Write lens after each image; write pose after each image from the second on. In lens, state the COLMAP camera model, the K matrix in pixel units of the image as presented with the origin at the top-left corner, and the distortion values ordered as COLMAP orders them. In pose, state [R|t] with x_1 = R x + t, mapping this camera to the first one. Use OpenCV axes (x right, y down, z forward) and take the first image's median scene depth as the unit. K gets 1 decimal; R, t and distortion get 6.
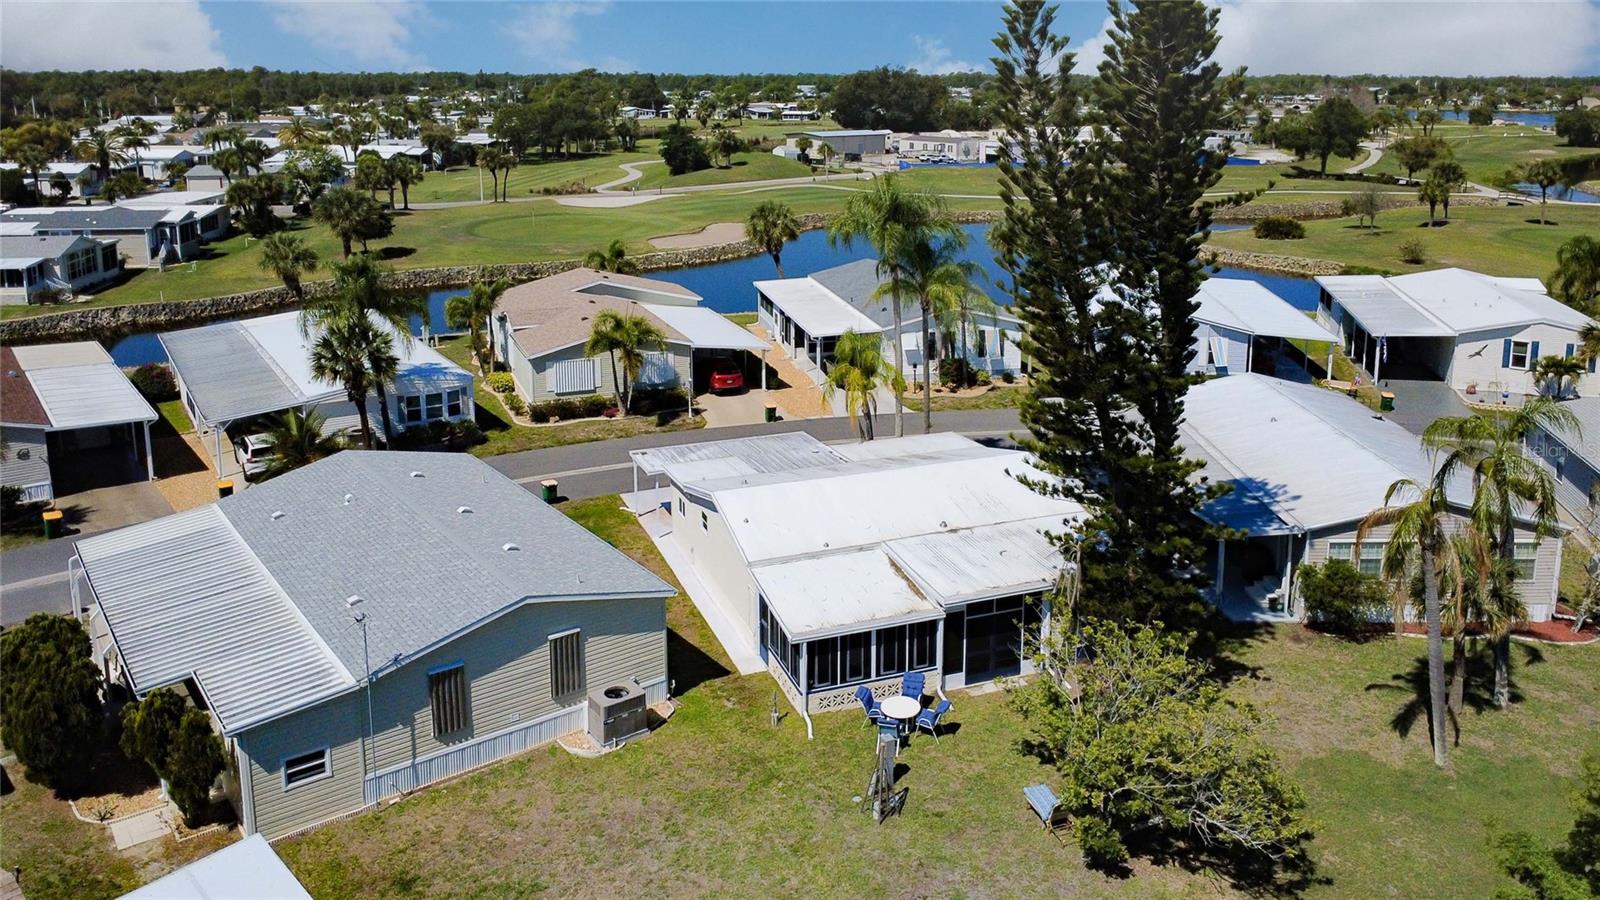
lens RADIAL K [[1167.3, 0, 802.8], [0, 1167.3, 451.3], [0, 0, 1]] dist [0.002505, -0.002439]
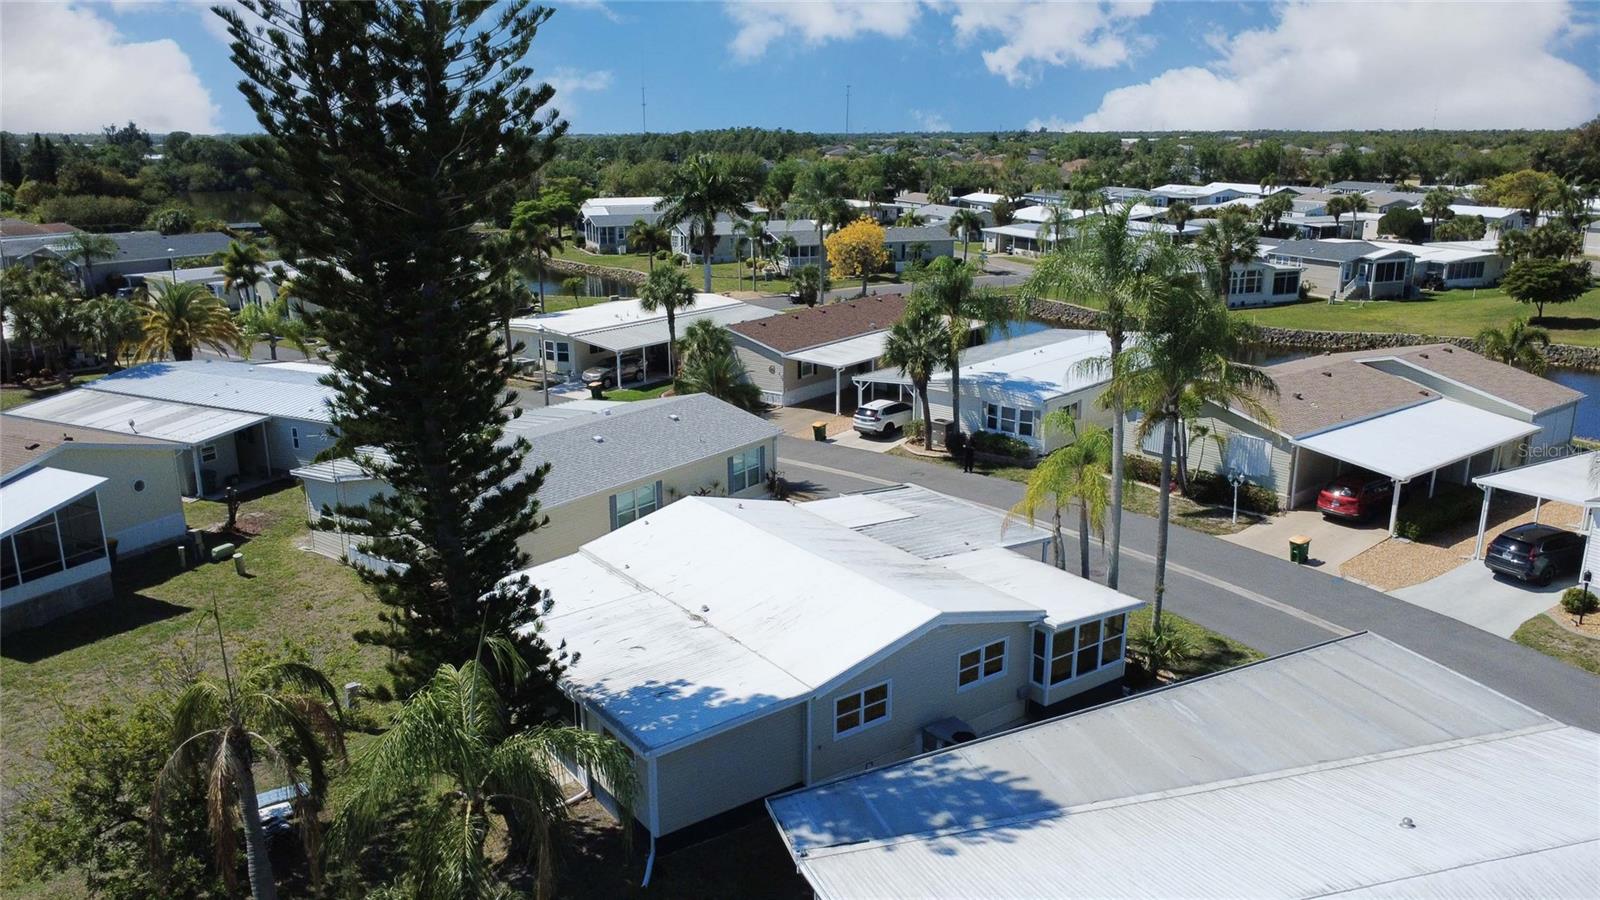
lens RADIAL K [[1167.3, 0, 803.1], [0, 1167.3, 447.5], [0, 0, 1]] dist [0.002505, -0.002439]
pose [[0.317372, 0.252685, -0.914016, 0.486697], [-0.296376, 0.941994, 0.157509, -0.108174], [0.900798, 0.220903, 0.373852, 0.419751]]
